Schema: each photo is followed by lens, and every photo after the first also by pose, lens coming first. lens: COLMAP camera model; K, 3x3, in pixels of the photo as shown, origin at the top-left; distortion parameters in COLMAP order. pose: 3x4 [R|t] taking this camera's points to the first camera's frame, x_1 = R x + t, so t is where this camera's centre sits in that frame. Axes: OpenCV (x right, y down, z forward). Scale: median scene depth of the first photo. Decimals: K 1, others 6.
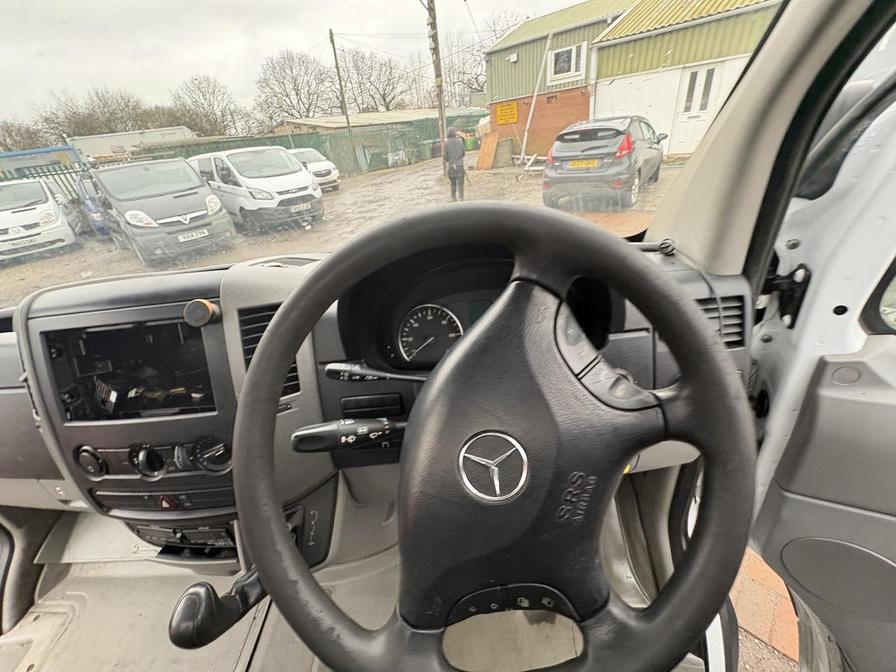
lens RADIAL K [[357.3, 0, 454.6], [0, 357.3, 338.9], [0, 0, 1]] dist [0.002988, -0.001192]
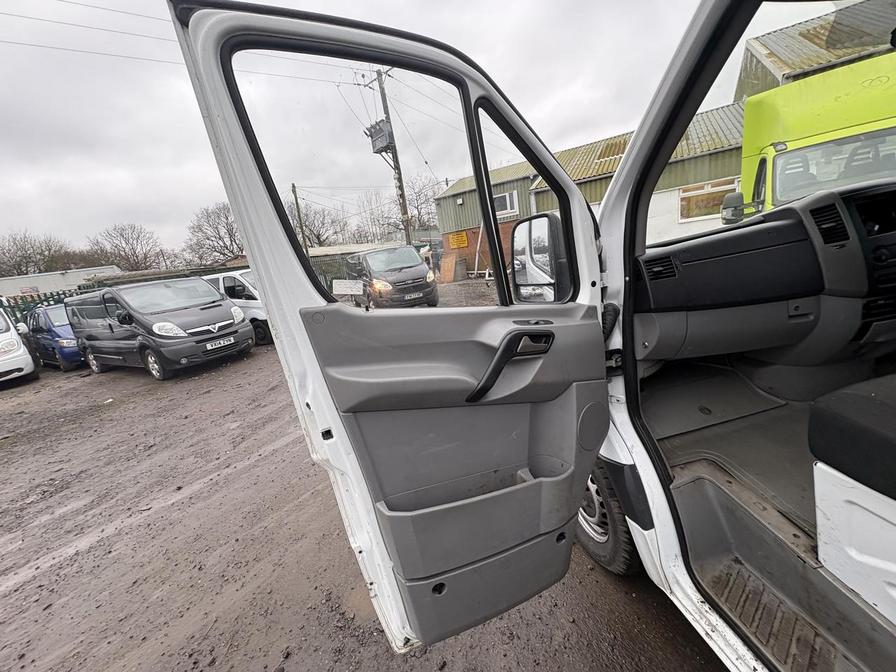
lens RADIAL K [[357.3, 0, 454.7], [0, 357.3, 336.2], [0, 0, 1]] dist [0.002988, -0.001192]
pose [[0.977048, -0.079507, 0.197625, -3.252706], [0.137958, 0.943064, -0.302650, 0.900372], [-0.162310, 0.322968, 0.932388, -0.356590]]
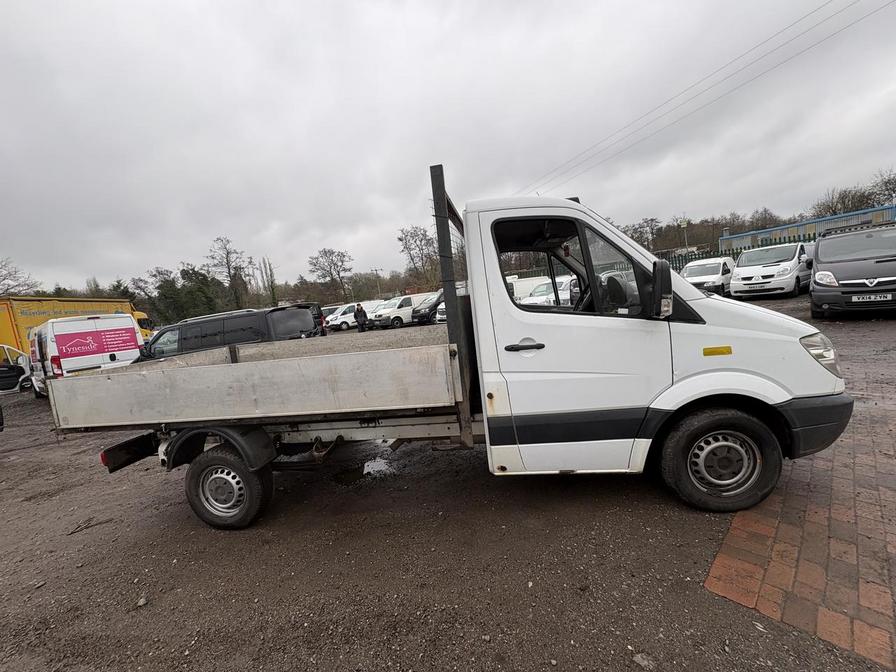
lens RADIAL K [[357.3, 0, 447.3], [0, 357.3, 333.7], [0, 0, 1]] dist [0.002988, -0.001192]
pose [[-0.085654, 0.237861, -0.967515, 4.206746], [-0.384755, 0.887856, 0.252339, 0.074539], [0.919036, 0.393870, 0.015470, -0.884088]]
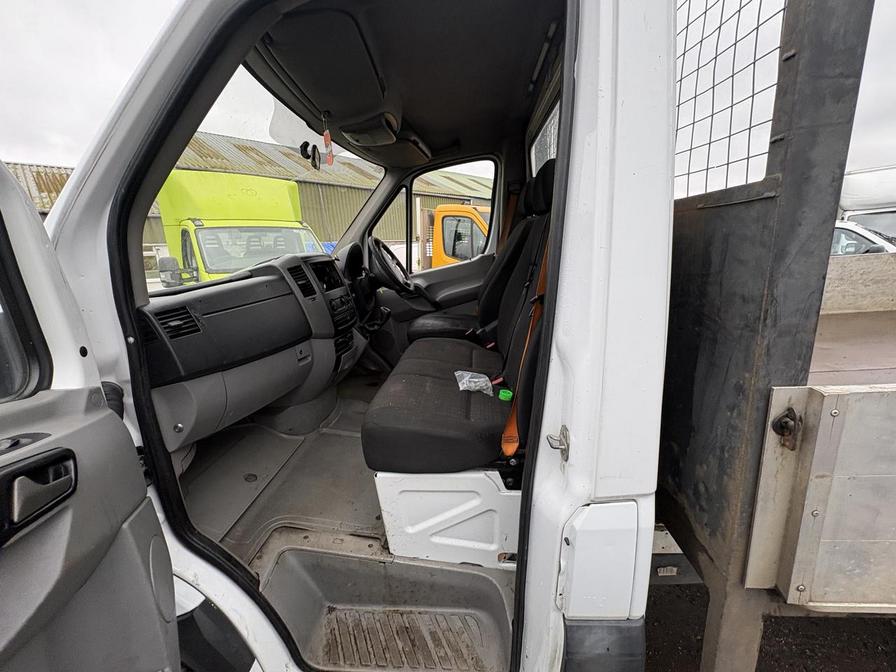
lens RADIAL K [[357.3, 0, 444.3], [0, 357.3, 336.7], [0, 0, 1]] dist [0.002988, -0.001192]
pose [[0.038944, -0.109048, 0.993273, -3.172760], [0.555563, 0.828591, 0.069185, 0.691836], [-0.830562, 0.549132, 0.092852, 0.099926]]
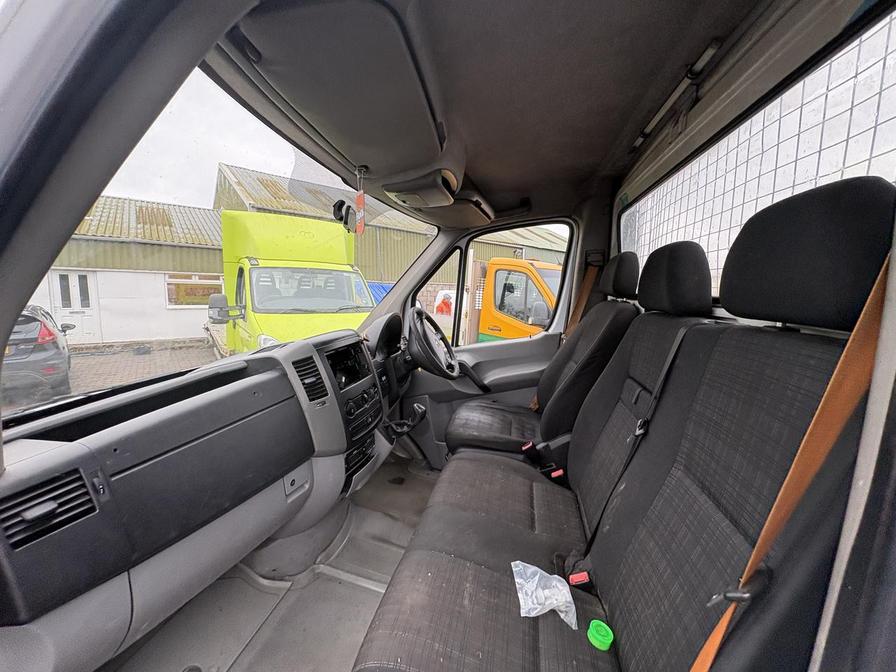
lens RADIAL K [[357.3, 0, 442.6], [0, 357.3, 335.8], [0, 0, 1]] dist [0.002988, -0.001192]
pose [[0.163853, 0.012084, 0.986411, -2.509683], [0.476675, 0.874471, -0.089894, 0.342879], [-0.863674, 0.484927, 0.137525, 0.002208]]
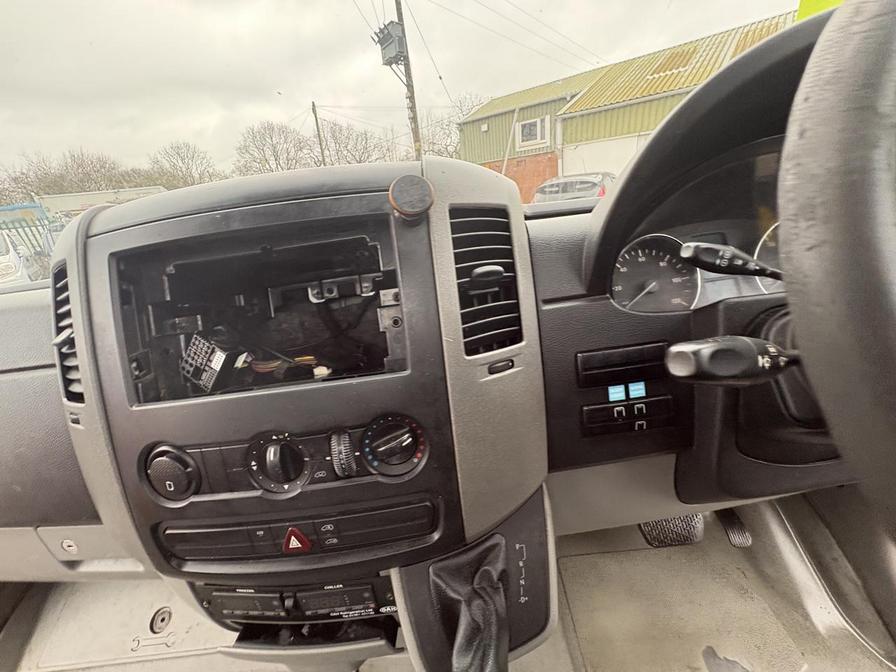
lens RADIAL K [[357.3, 0, 454.4], [0, 357.3, 339.5], [0, 0, 1]] dist [0.002988, -0.001192]
pose [[0.997243, -0.024444, 0.070070, -0.474473], [0.034000, 0.989761, -0.138623, 0.180690], [-0.065964, 0.140623, 0.987863, 0.287948]]
